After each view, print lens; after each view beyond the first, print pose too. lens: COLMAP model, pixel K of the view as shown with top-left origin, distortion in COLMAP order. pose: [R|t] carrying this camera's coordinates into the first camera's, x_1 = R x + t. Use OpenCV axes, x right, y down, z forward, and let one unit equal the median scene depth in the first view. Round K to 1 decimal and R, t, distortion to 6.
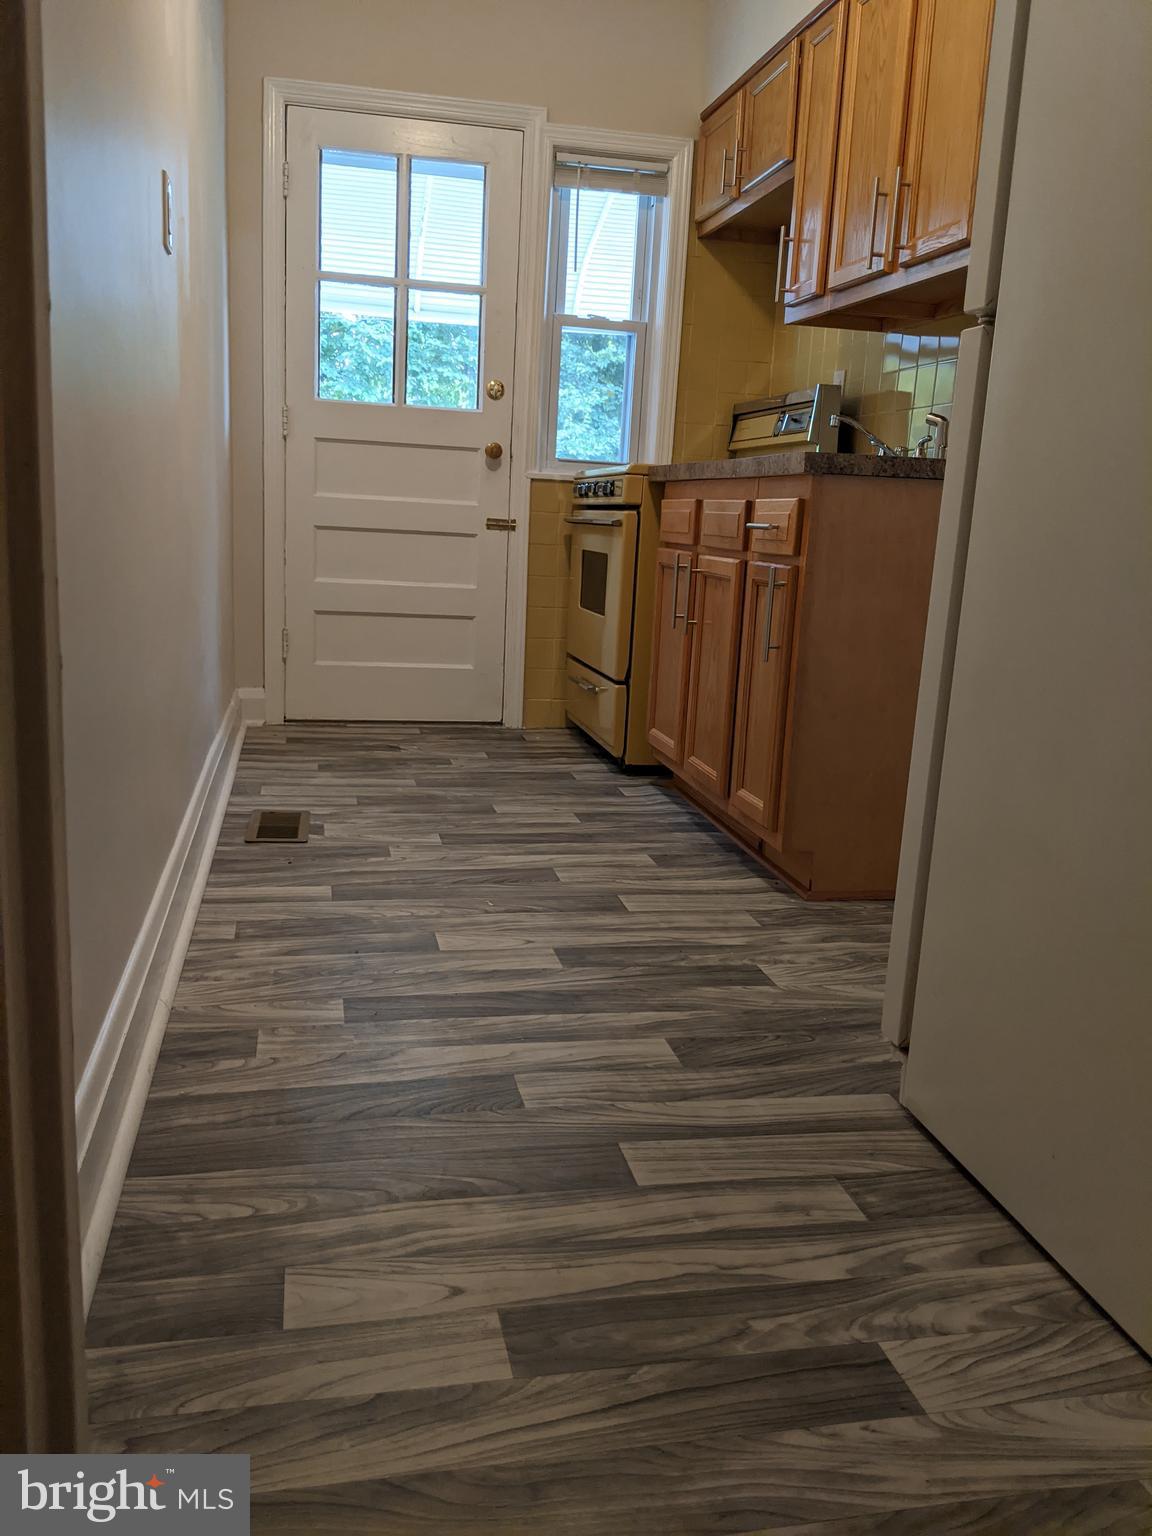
lens RADIAL K [[1223.7, 0, 578.6], [0, 1223.7, 766.0], [0, 0, 1]] dist [0.054360, -0.082713]
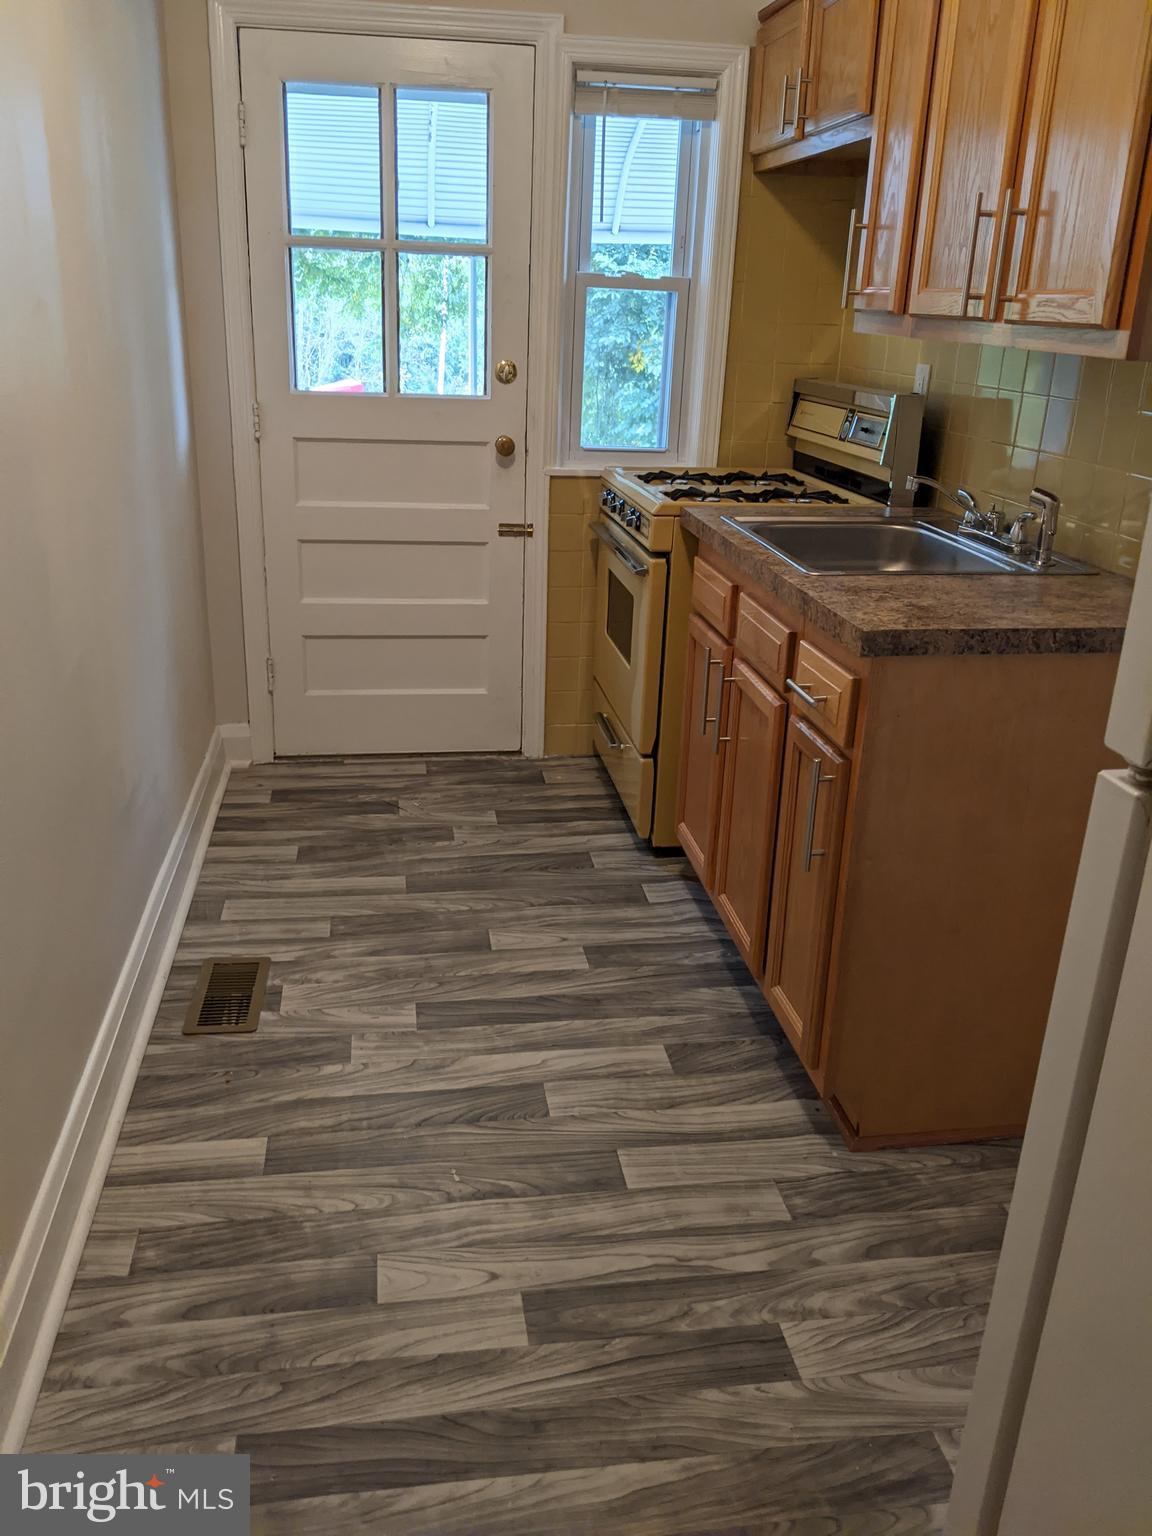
lens RADIAL K [[1223.7, 0, 574.9], [0, 1223.7, 758.8], [0, 0, 1]] dist [0.054360, -0.082713]
pose [[0.998022, 0.006044, -0.062573, 0.037613], [0.002991, 0.989674, 0.143307, -0.188019], [0.062793, -0.143211, 0.987698, 0.159396]]
